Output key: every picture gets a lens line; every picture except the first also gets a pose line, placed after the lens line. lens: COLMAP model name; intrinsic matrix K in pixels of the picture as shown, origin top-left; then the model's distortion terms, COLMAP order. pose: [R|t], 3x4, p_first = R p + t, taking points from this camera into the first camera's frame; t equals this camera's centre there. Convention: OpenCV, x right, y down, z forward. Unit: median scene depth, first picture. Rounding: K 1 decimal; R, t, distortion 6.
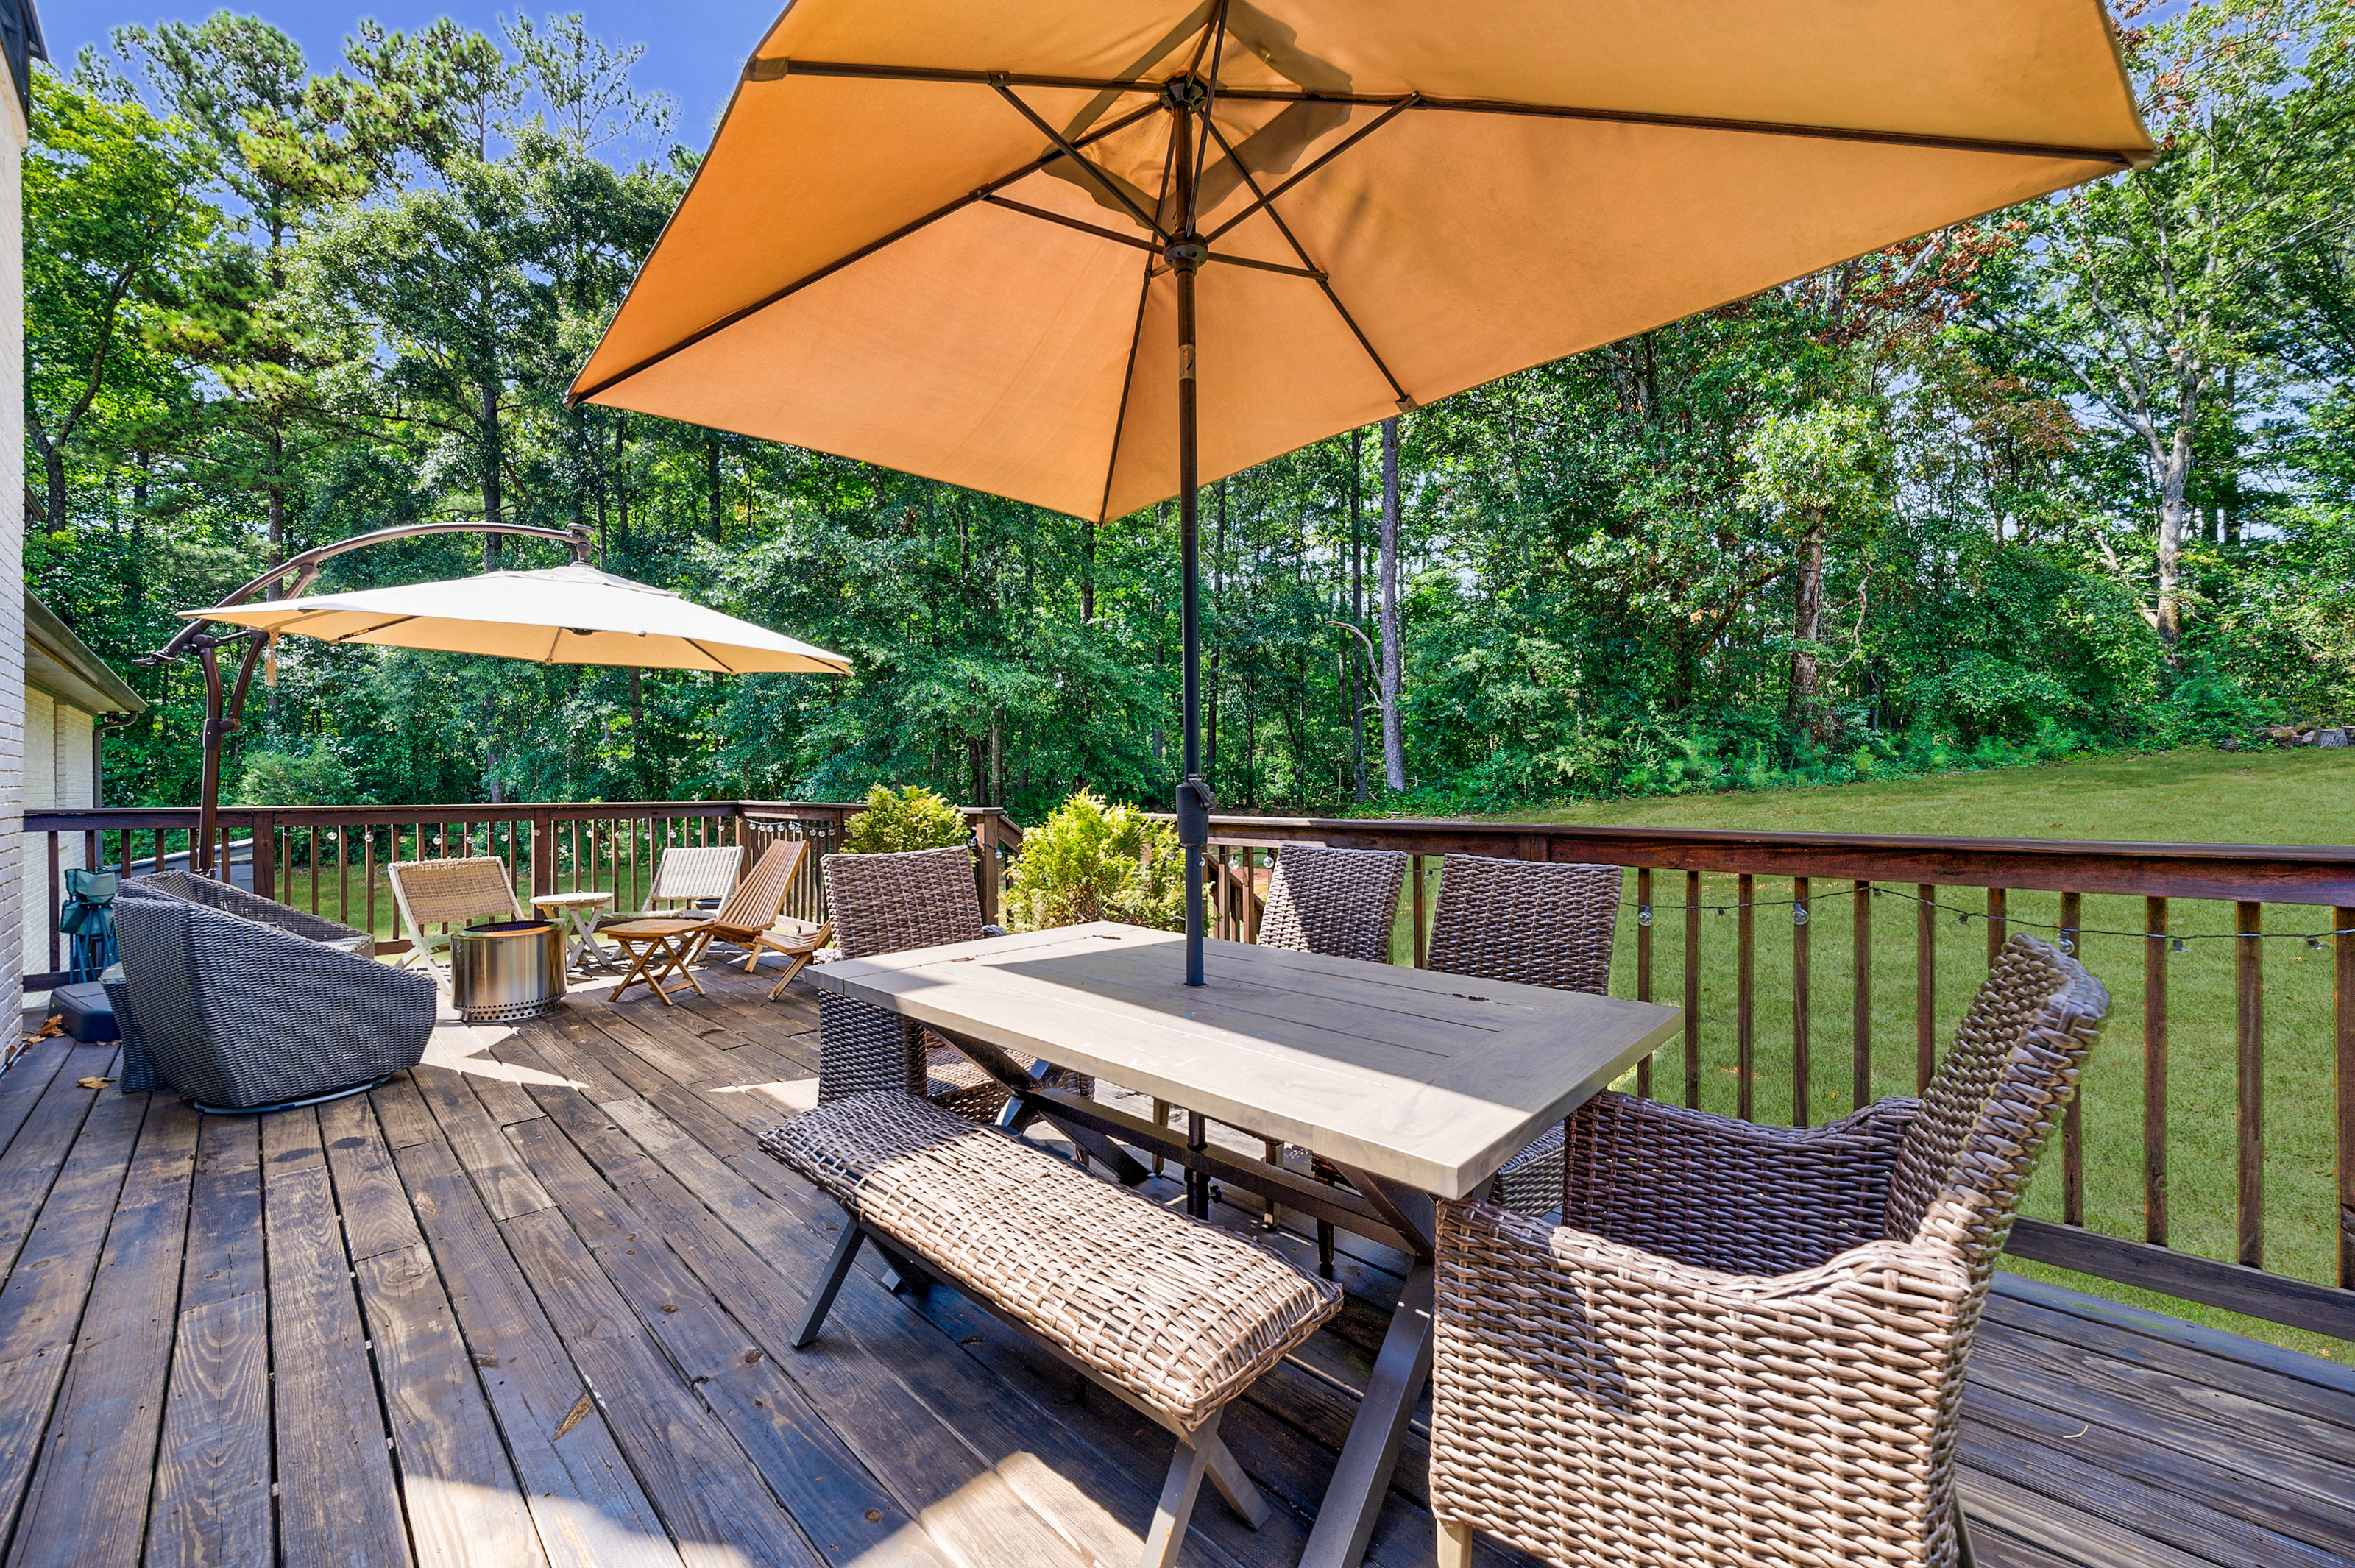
lens RADIAL K [[918.6, 0, 1177.5], [0, 918.6, 784.0], [0, 0, 1]] dist [-0.017153, 0.006811]
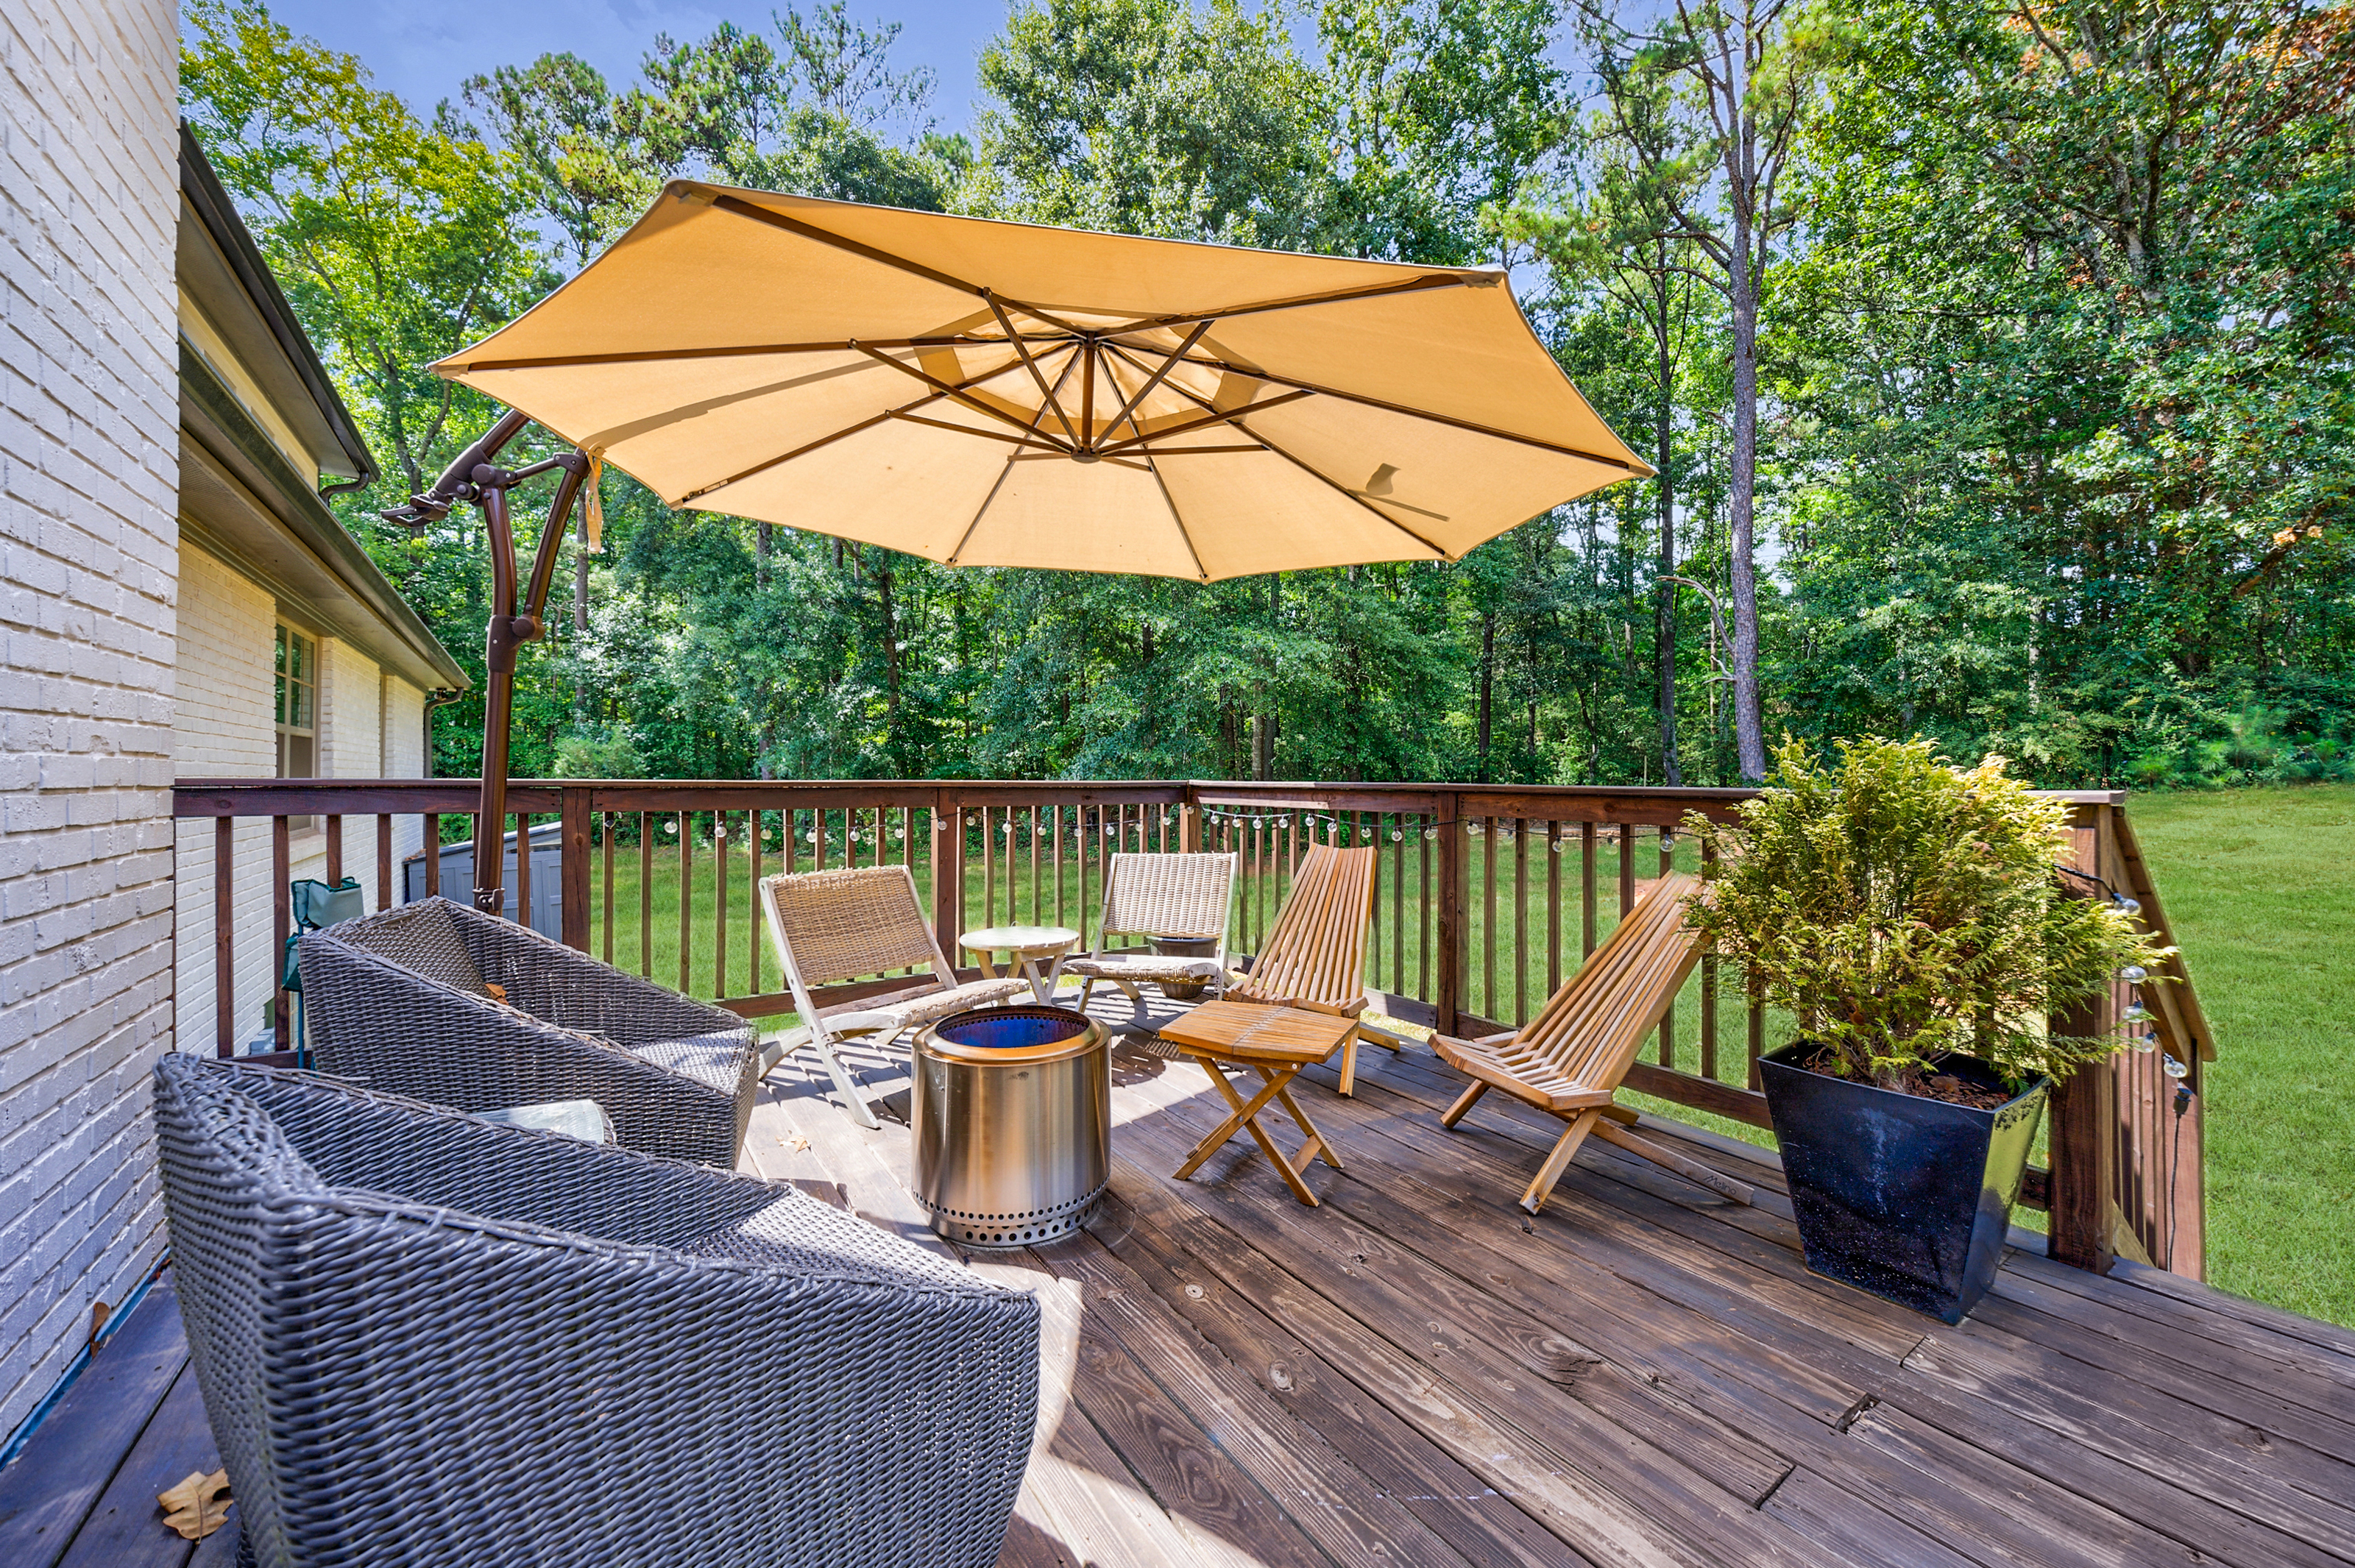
lens RADIAL K [[908.5, 0, 1167.8], [0, 908.5, 772.6], [0, 0, 1]] dist [0.000887, -0.000108]
pose [[0.978665, 0.004141, -0.205419, -0.117260], [-0.004805, 0.999985, -0.002734, 0.004763], [0.205405, 0.003663, 0.978670, 0.115352]]
